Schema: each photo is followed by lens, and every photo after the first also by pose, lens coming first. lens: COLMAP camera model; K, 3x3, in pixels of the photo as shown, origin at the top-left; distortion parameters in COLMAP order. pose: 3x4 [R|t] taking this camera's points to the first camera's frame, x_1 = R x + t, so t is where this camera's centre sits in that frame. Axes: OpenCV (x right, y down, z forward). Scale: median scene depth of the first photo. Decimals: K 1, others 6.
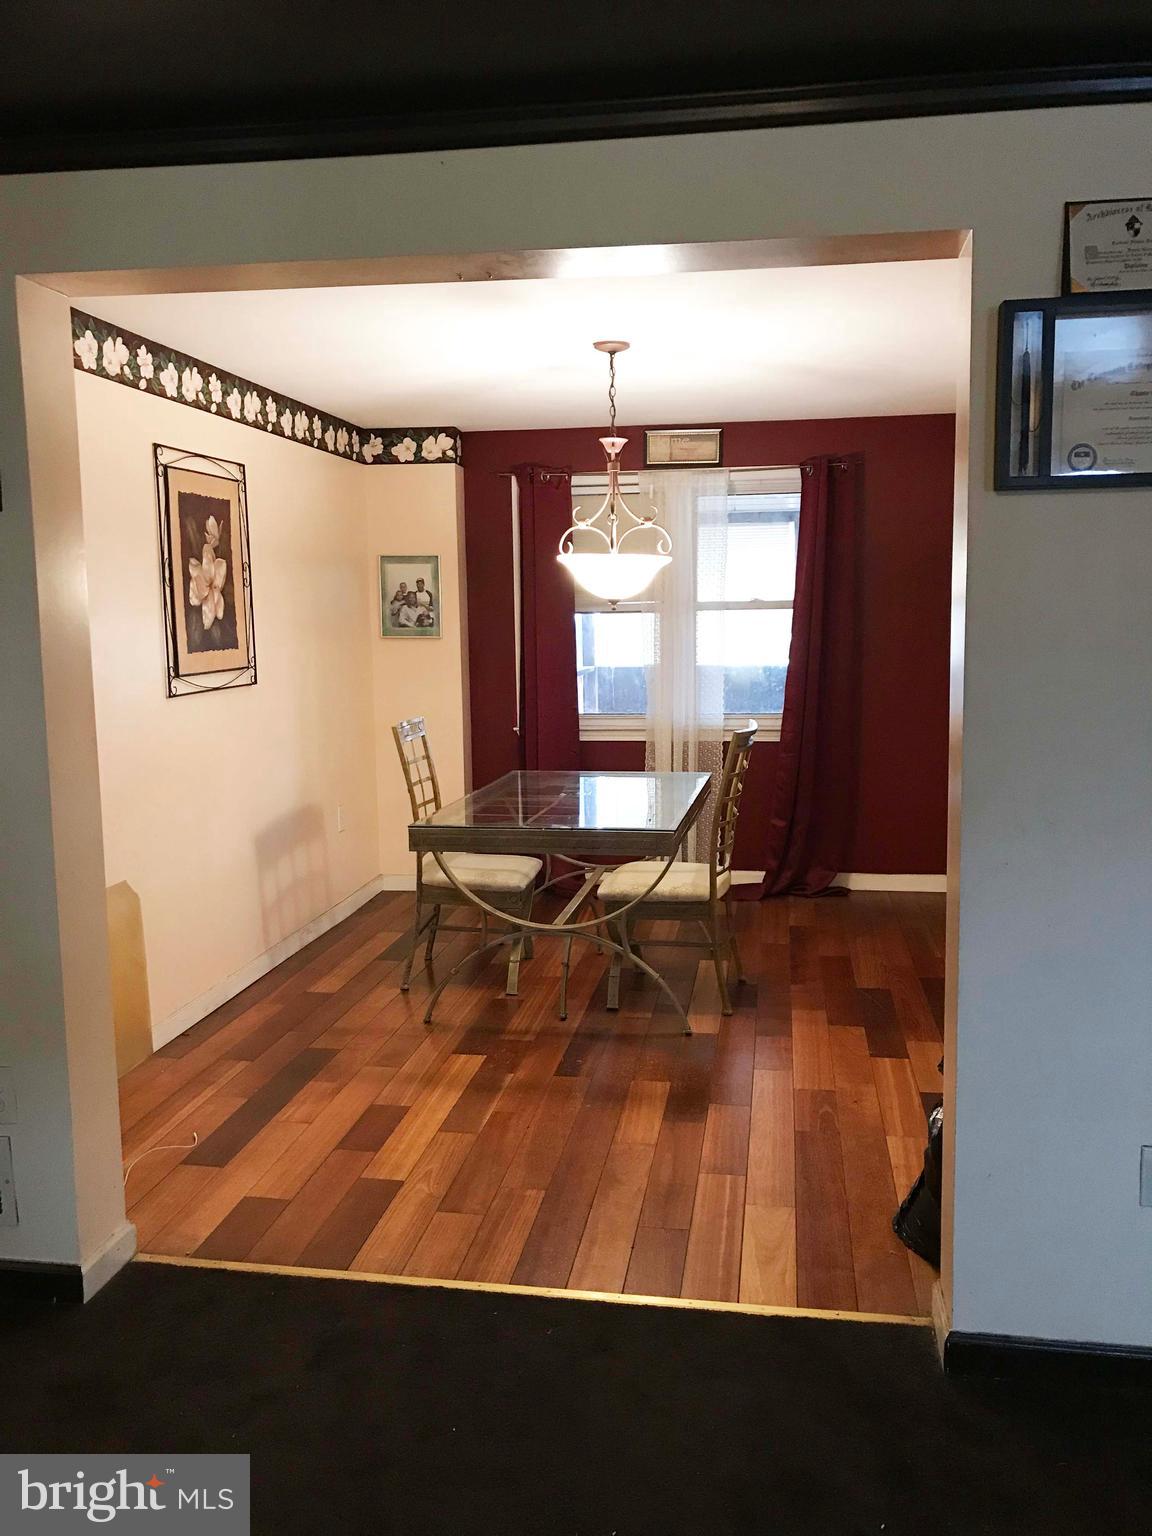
lens RADIAL K [[1276.3, 0, 576.0], [0, 1276.3, 768.0], [0, 0, 1]] dist [0.040176, -0.001673]
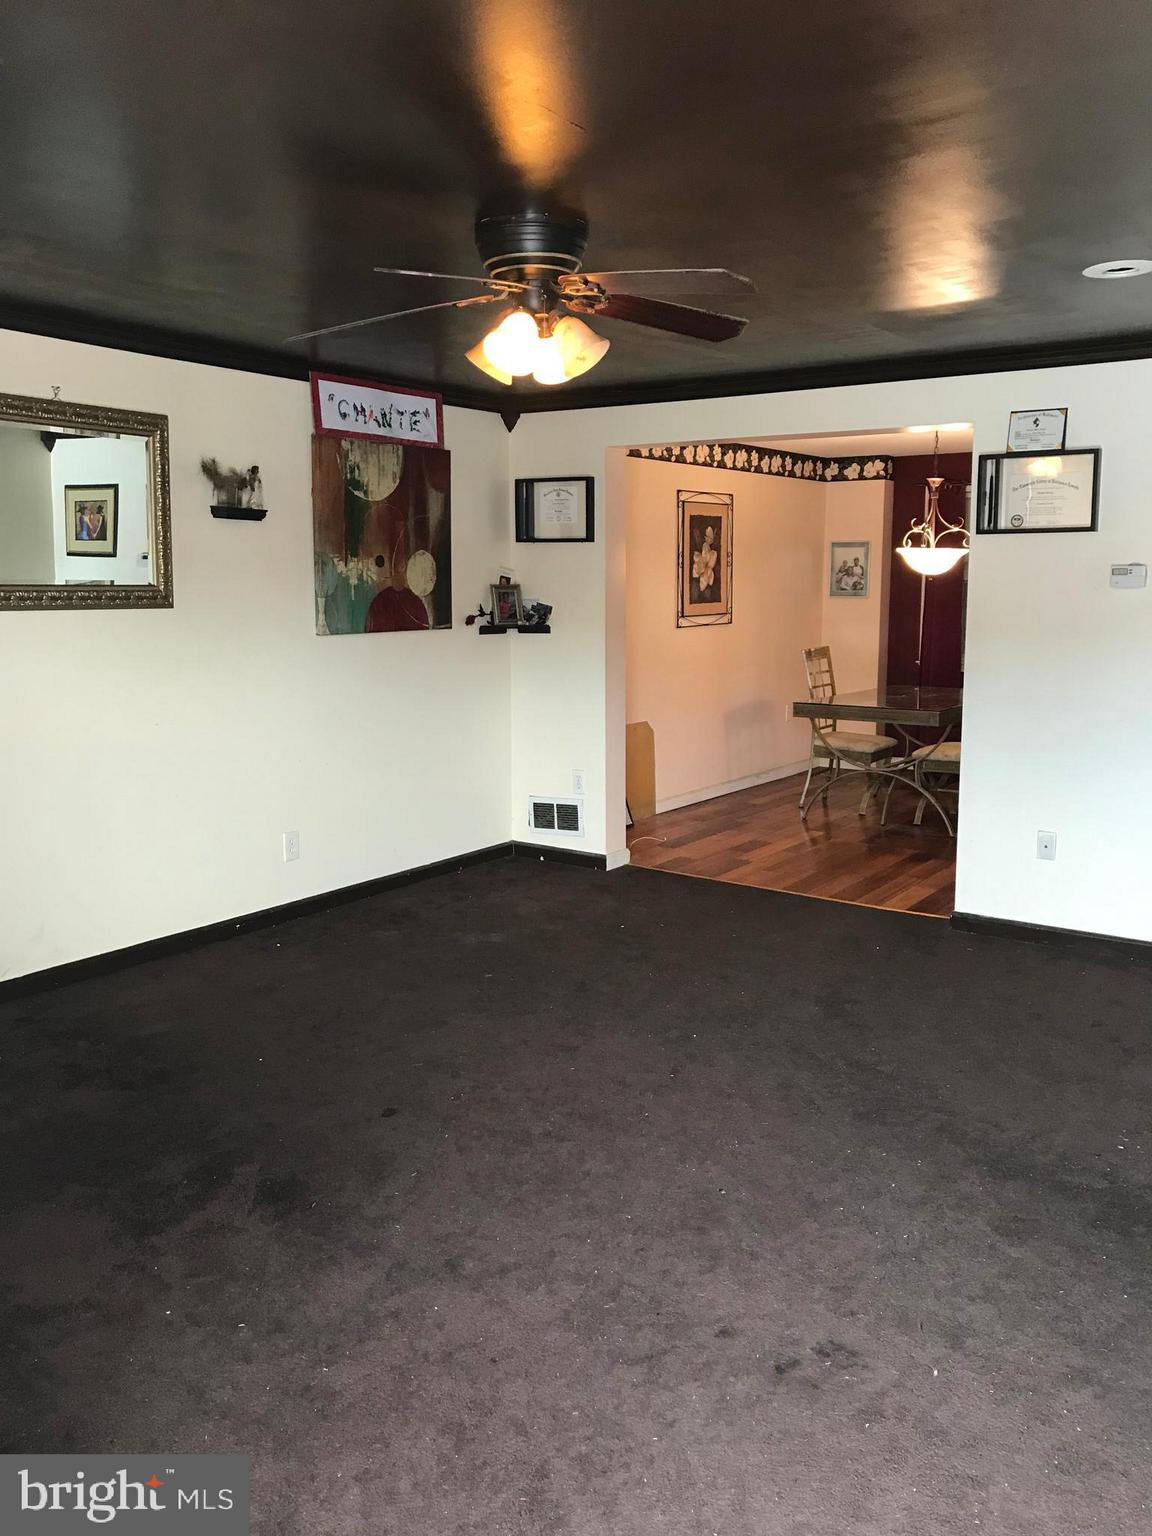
lens RADIAL K [[1276.3, 0, 576.0], [0, 1276.3, 768.0], [0, 0, 1]] dist [0.040176, -0.001673]
pose [[0.898761, 0.070895, -0.432668, 0.320902], [-0.057538, 0.997377, 0.043904, 0.065041], [0.434646, -0.014564, 0.900484, -0.638950]]
